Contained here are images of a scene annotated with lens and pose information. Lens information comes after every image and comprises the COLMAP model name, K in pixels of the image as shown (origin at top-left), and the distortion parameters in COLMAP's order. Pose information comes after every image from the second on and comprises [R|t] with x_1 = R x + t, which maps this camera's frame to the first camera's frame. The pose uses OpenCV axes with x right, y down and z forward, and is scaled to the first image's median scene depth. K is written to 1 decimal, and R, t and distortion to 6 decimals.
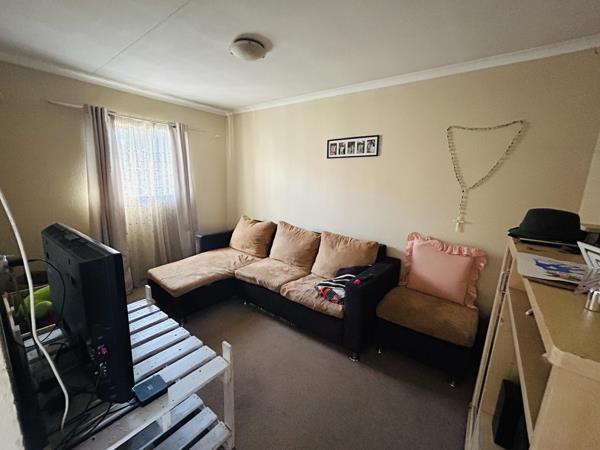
lens RADIAL K [[243.6, 0, 296.6], [0, 243.6, 223.8], [0, 0, 1]] dist [-0.003961, -0.000409]
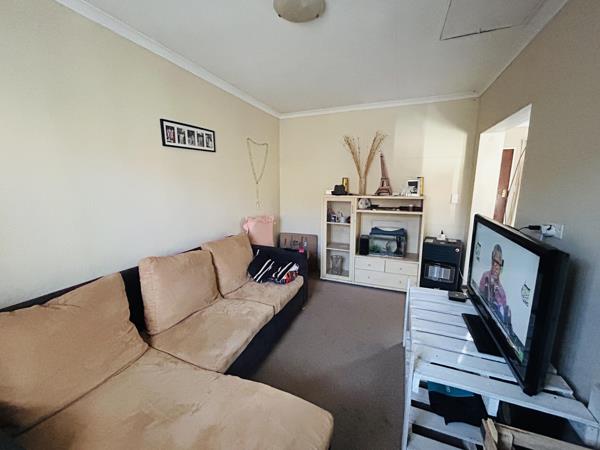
lens RADIAL K [[243.6, 0, 298.8], [0, 243.6, 224.2], [0, 0, 1]] dist [-0.003961, -0.000409]
pose [[-0.268358, -0.189329, 0.944531, -0.715053], [0.187346, 0.951518, 0.243958, -0.168103], [-0.944926, 0.242422, -0.219877, 0.916451]]
